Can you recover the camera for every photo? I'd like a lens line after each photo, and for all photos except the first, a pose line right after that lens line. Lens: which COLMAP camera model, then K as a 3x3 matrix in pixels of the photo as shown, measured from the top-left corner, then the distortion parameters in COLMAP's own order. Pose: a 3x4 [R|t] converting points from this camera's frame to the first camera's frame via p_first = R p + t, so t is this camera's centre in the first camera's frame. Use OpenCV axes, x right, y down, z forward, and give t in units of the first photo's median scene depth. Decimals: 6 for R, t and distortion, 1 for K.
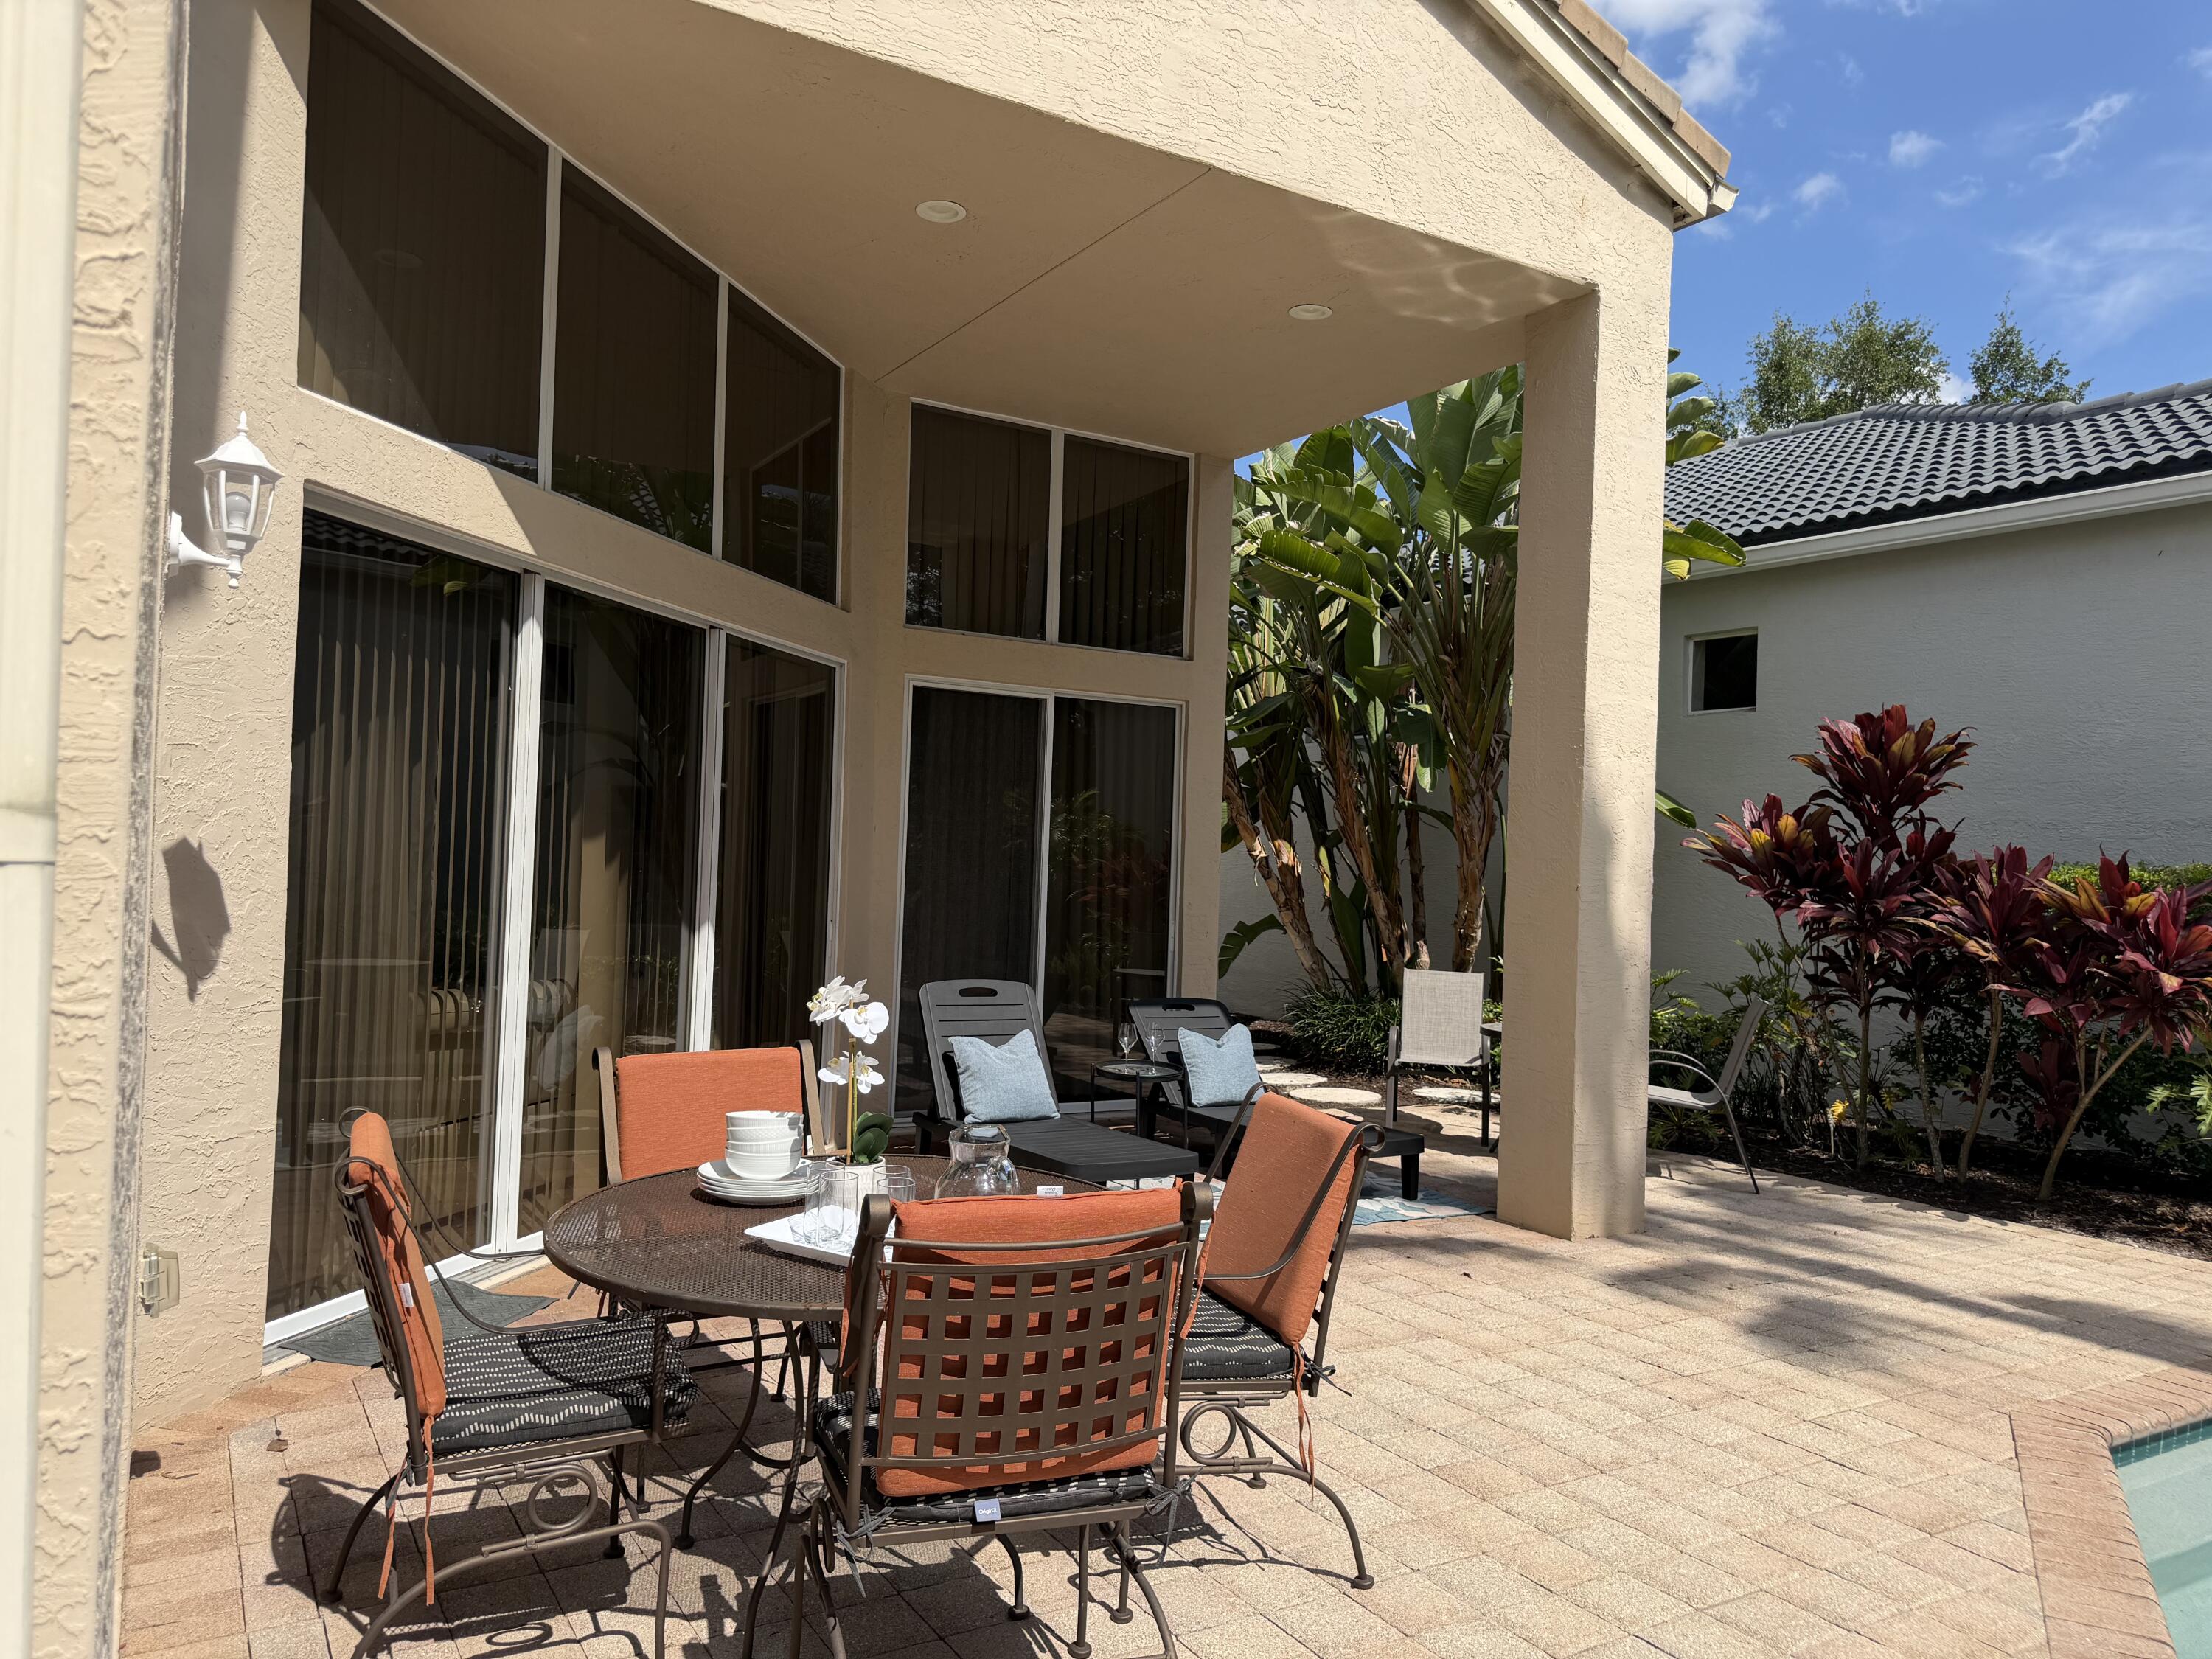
lens RADIAL K [[1539.0, 0, 1078.8], [0, 1539.0, 827.6], [0, 0, 1]] dist [0.144994, -0.183505]
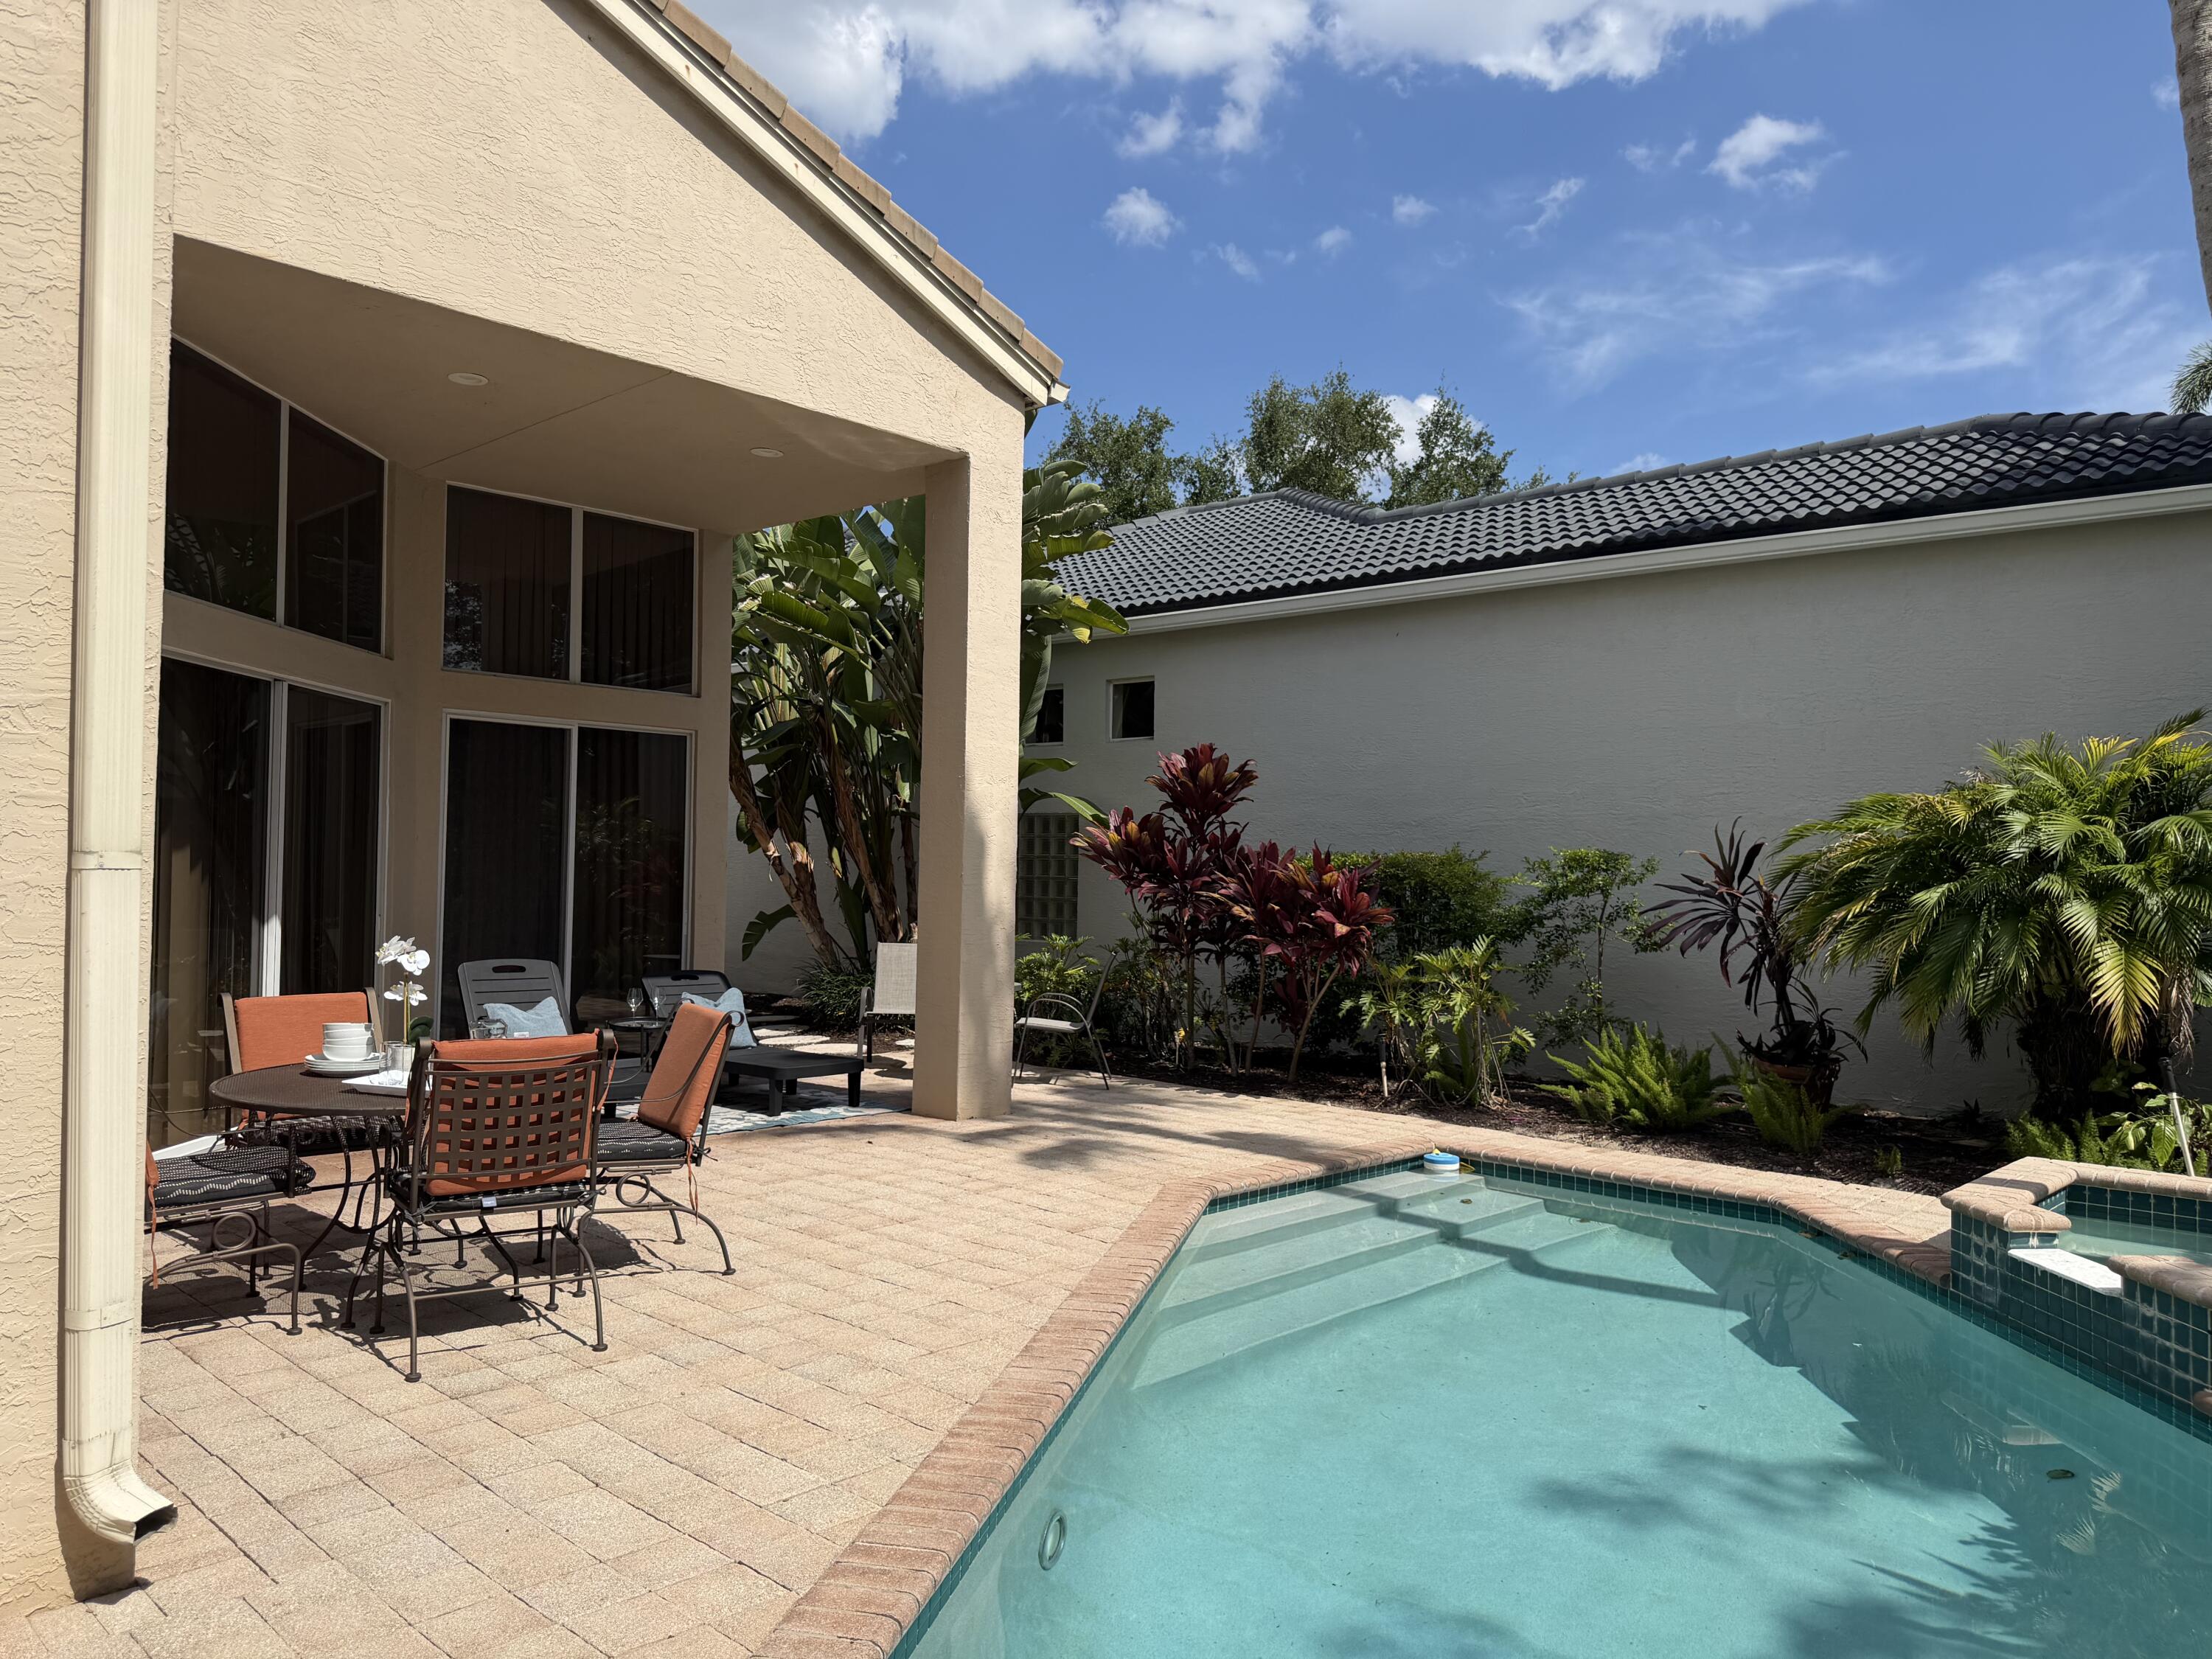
lens RADIAL K [[1552.4, 0, 1099.6], [0, 1552.4, 844.1], [0, 0, 1]] dist [0.058297, -0.076282]
pose [[0.961544, -0.012827, 0.274350, 0.044721], [0.009394, 0.999860, 0.013824, -0.007243], [-0.274489, -0.010715, 0.961530, -0.332752]]
